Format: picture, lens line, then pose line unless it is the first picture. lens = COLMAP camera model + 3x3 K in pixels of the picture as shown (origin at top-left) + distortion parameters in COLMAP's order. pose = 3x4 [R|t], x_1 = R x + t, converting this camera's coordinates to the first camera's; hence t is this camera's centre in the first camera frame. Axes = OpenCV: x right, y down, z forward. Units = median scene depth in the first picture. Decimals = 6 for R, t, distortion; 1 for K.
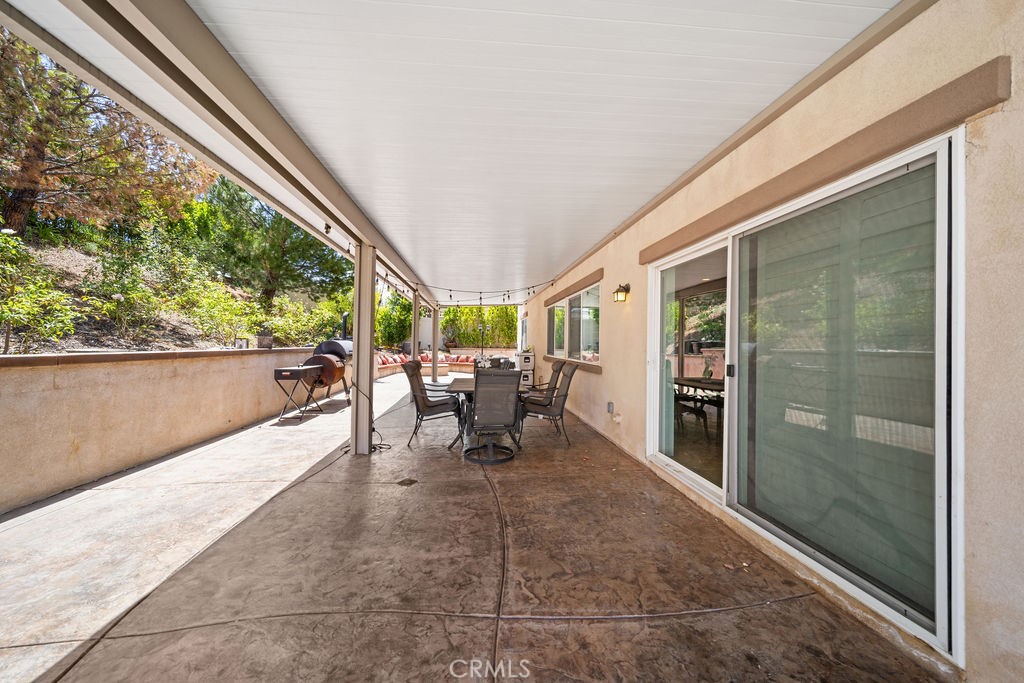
lens RADIAL K [[354.1, 0, 511.1], [0, 354.1, 332.9], [0, 0, 1]] dist [-0.000607, -0.000057]
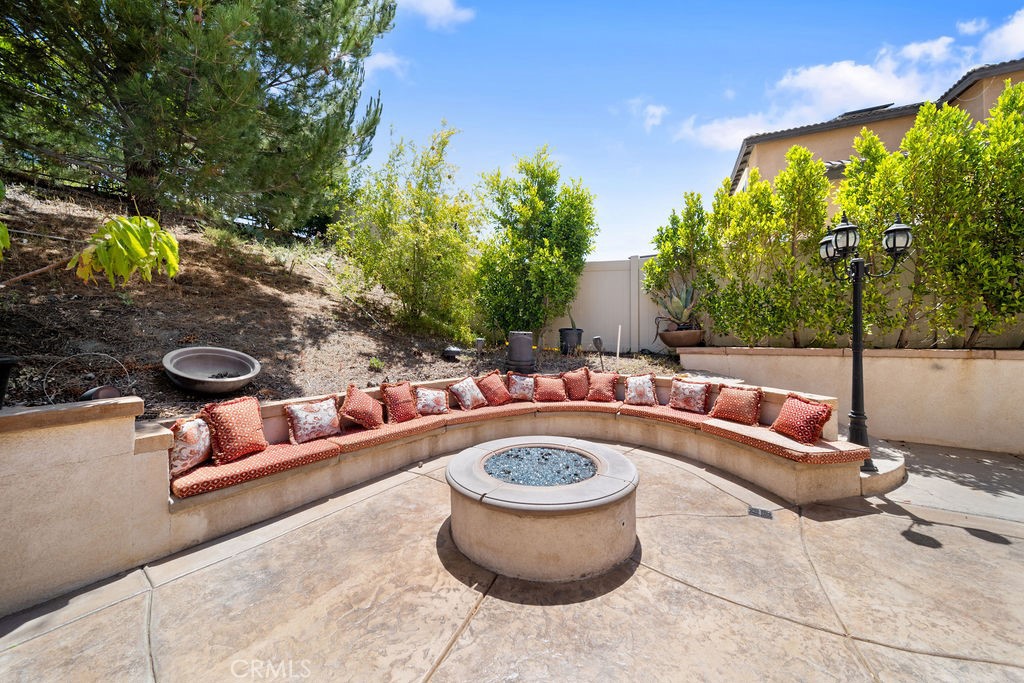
lens RADIAL K [[354.1, 0, 511.1], [0, 354.1, 332.9], [0, 0, 1]] dist [-0.000607, -0.000057]
pose [[0.780907, -0.023661, -0.624199, -0.107026], [0.043011, 0.998947, 0.015944, 0.021209], [0.623165, -0.039298, 0.781103, 0.746106]]
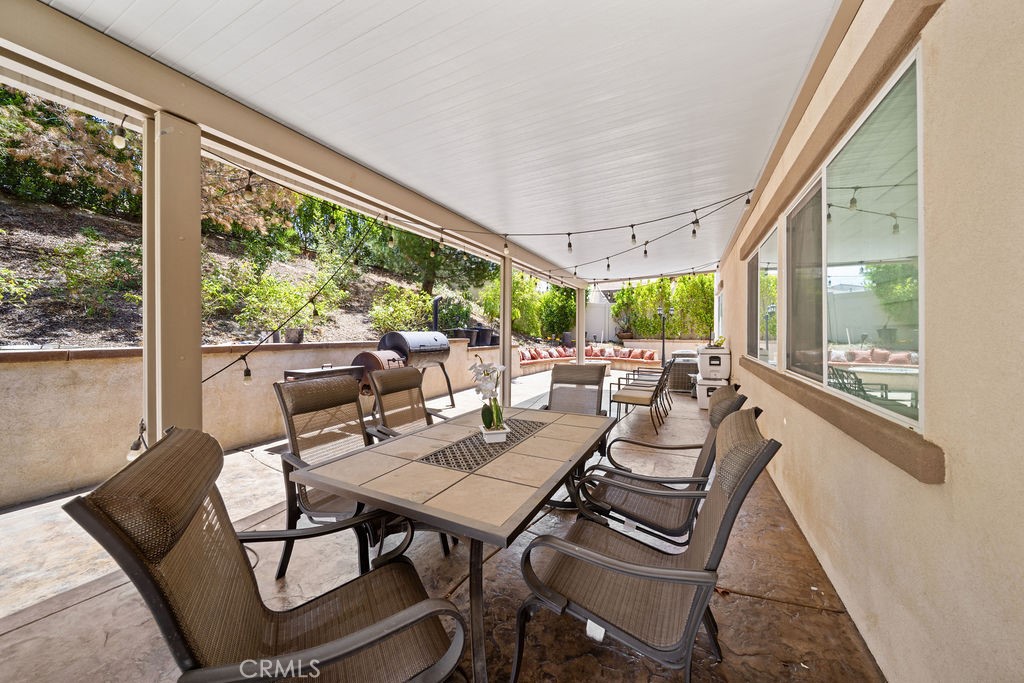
lens RADIAL K [[354.1, 0, 511.1], [0, 354.1, 332.9], [0, 0, 1]] dist [-0.000607, -0.000057]
pose [[0.838858, -0.011155, -0.544236, 0.052271], [0.025888, 0.999476, 0.019416, 0.006567], [0.543735, -0.030376, 0.838707, 0.216443]]
